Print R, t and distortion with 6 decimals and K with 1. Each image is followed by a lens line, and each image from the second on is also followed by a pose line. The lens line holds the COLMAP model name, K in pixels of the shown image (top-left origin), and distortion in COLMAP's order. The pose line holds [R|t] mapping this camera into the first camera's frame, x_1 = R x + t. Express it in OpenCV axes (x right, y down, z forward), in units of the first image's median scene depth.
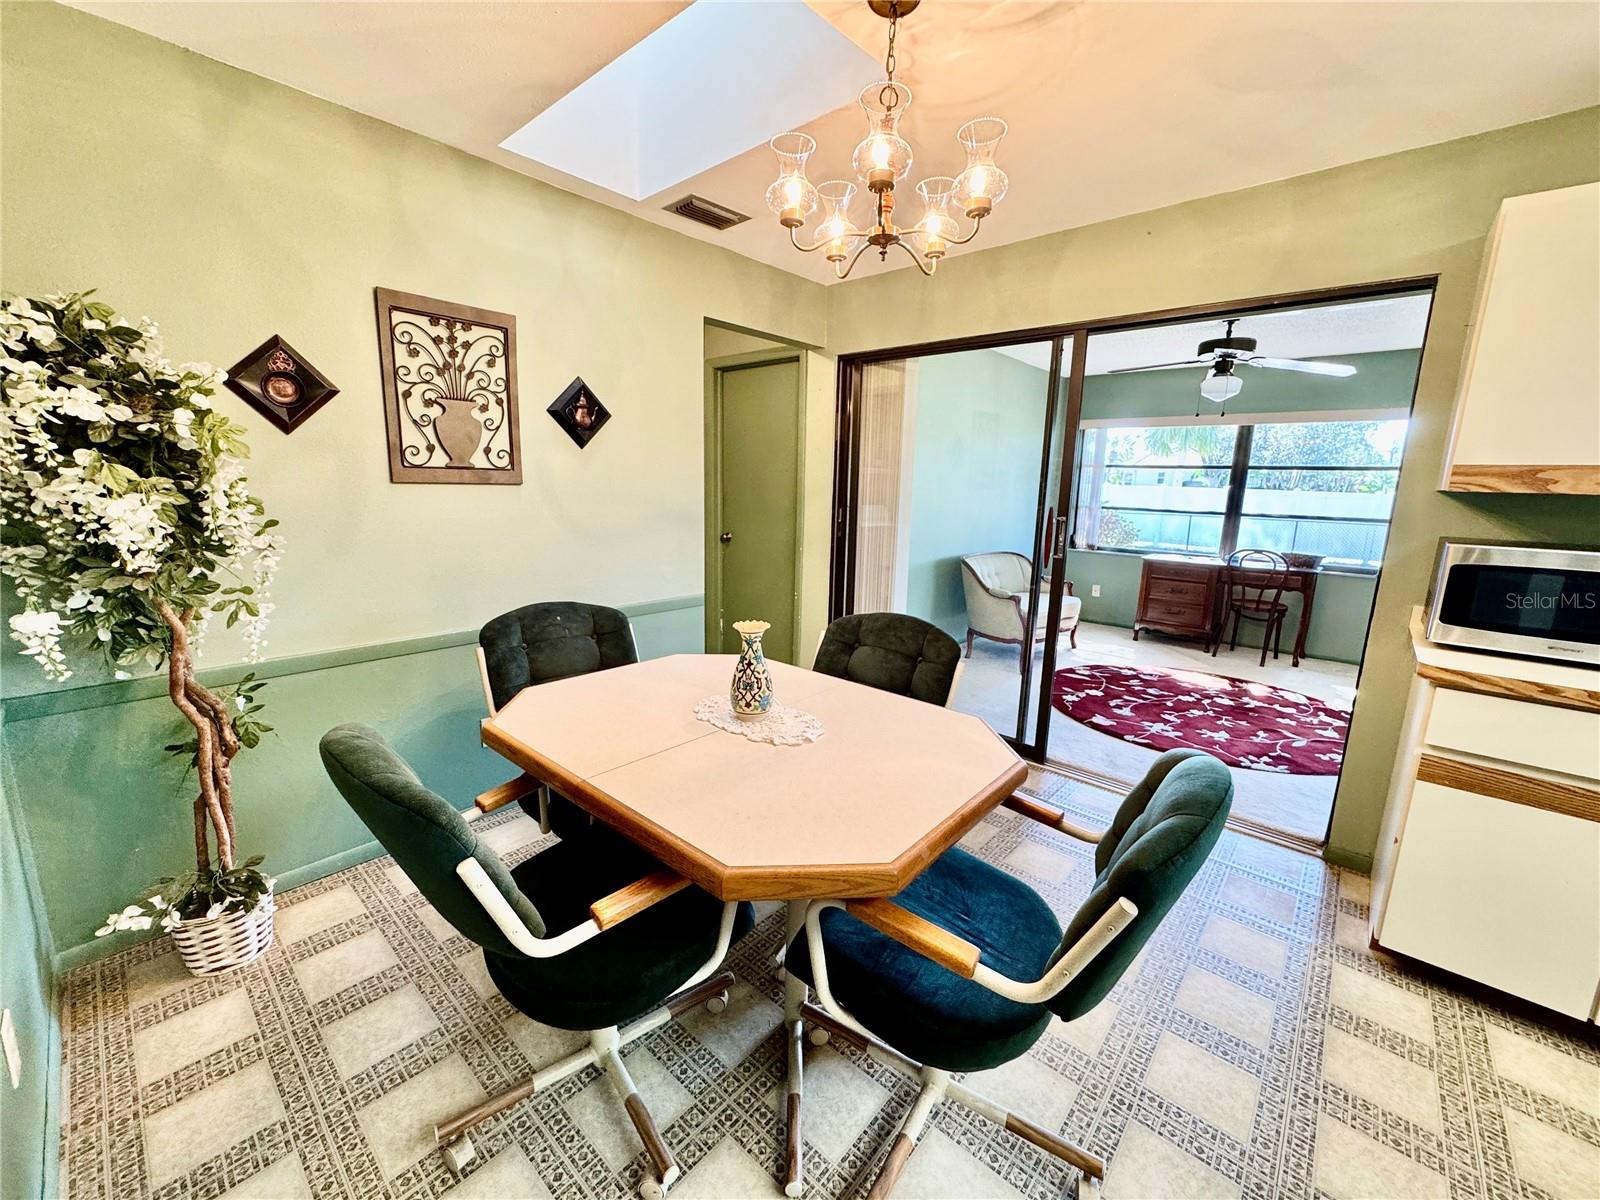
lens RADIAL K [[636.4, 0, 800.0], [0, 636.4, 600.0], [0, 0, 1]] dist [-0.002680, 0.000252]
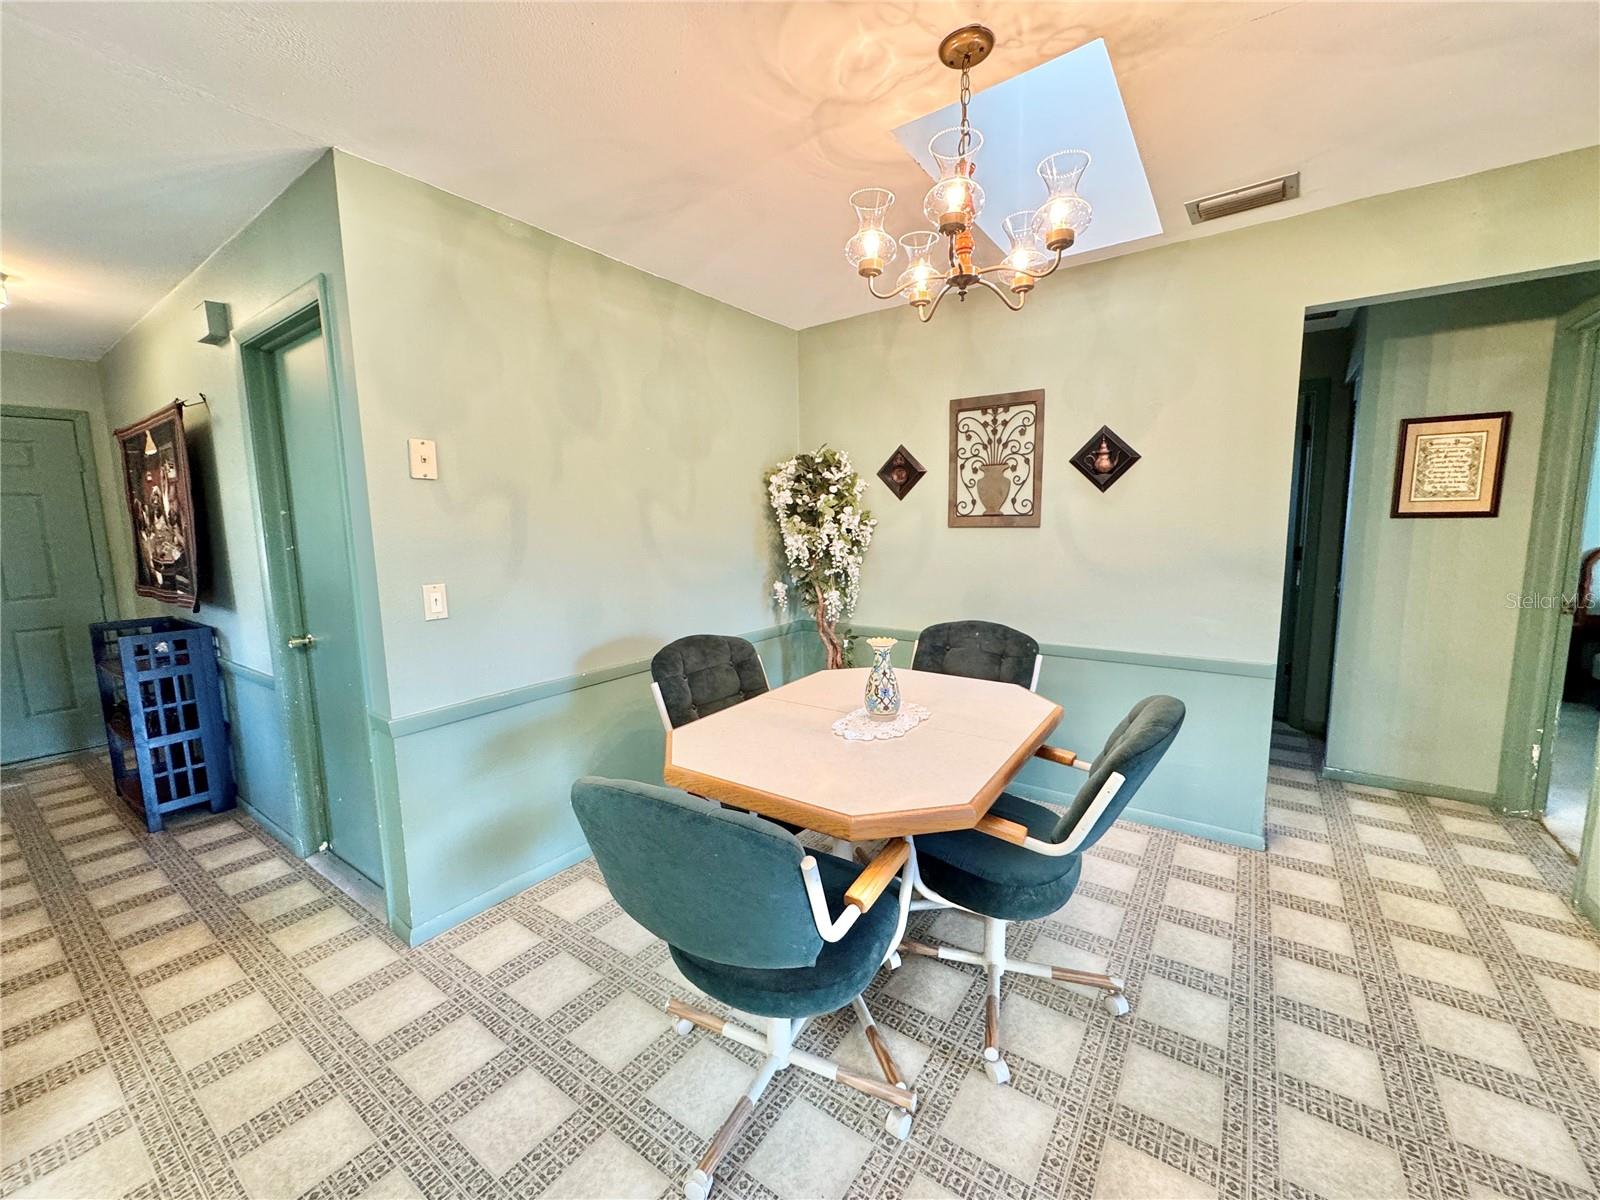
lens RADIAL K [[636.4, 0, 800.0], [0, 636.4, 600.0], [0, 0, 1]] dist [-0.002680, 0.000252]
pose [[0.110410, 0.101494, -0.988690, 0.784175], [-0.166492, 0.982604, 0.082276, -0.079173], [0.979842, 0.155525, 0.125387, 0.484083]]
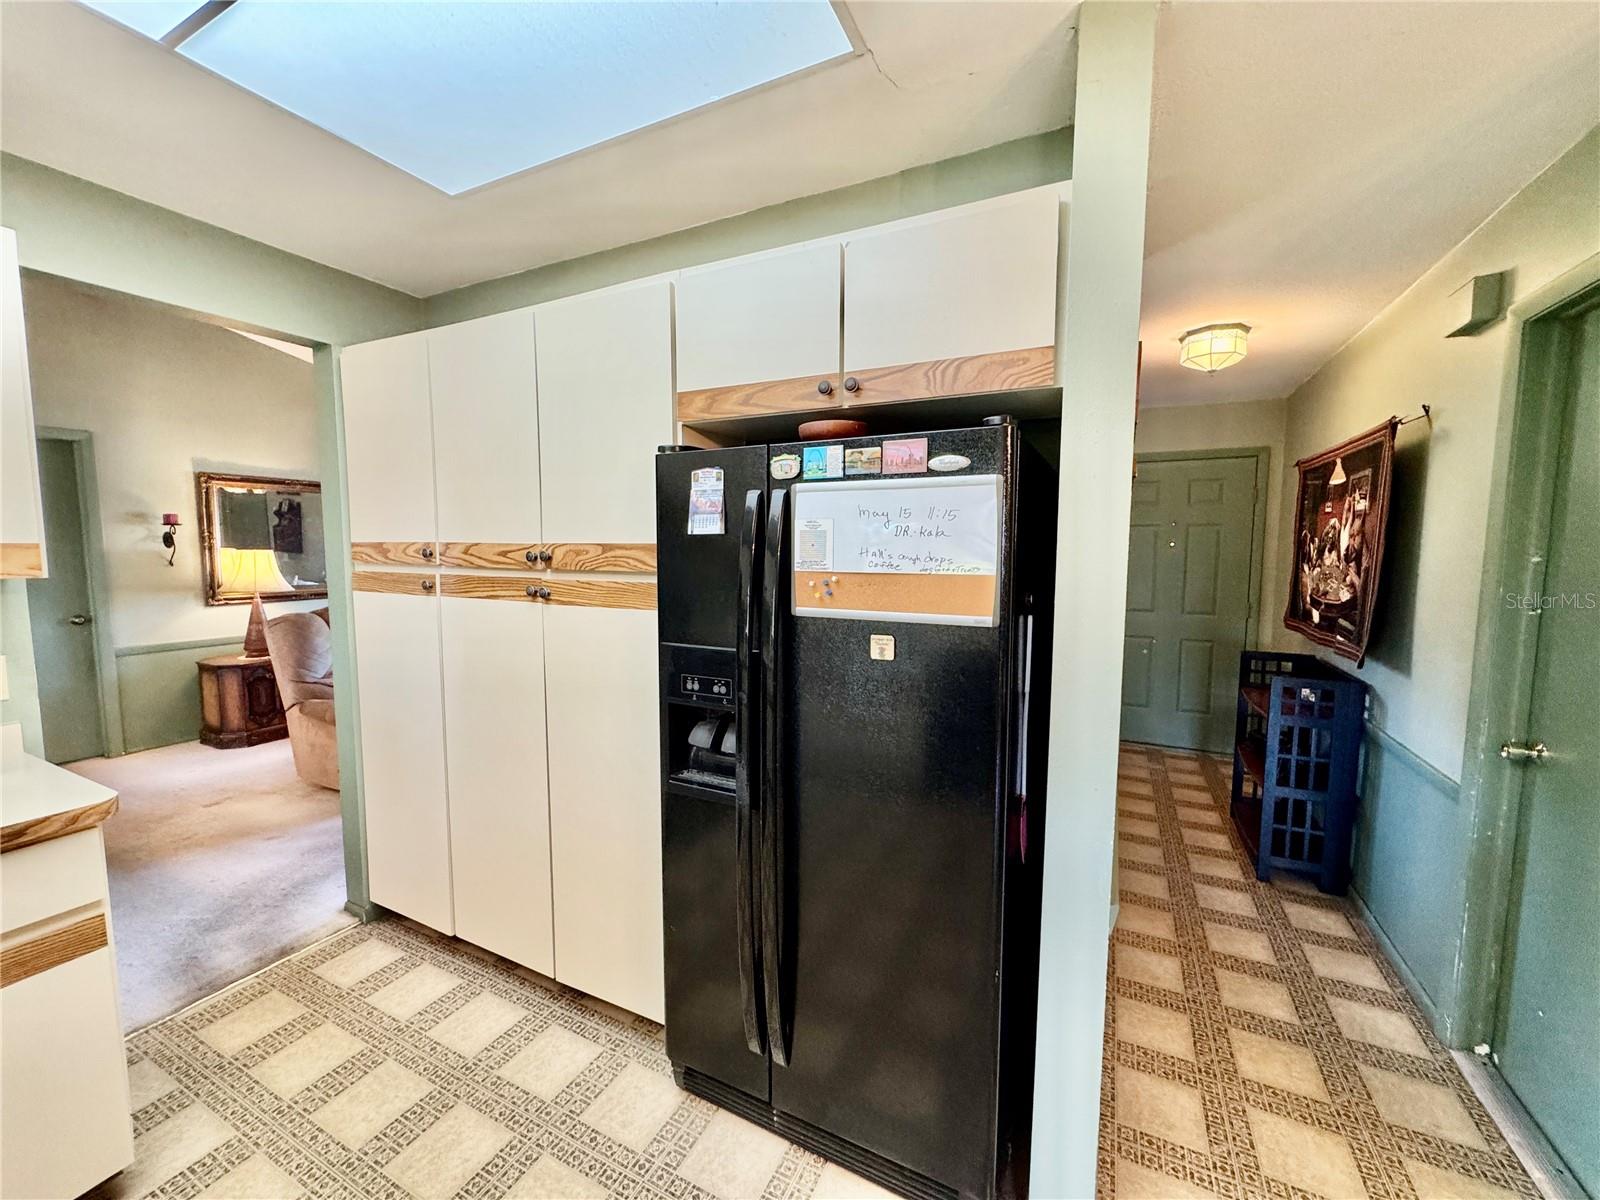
lens RADIAL K [[636.4, 0, 800.0], [0, 636.4, 600.0], [0, 0, 1]] dist [-0.002680, 0.000252]
pose [[-0.964525, -0.003548, -0.263968, 0.599239], [-0.075961, 0.961352, 0.264637, -0.073029], [0.252827, 0.275300, -0.927517, 0.193838]]
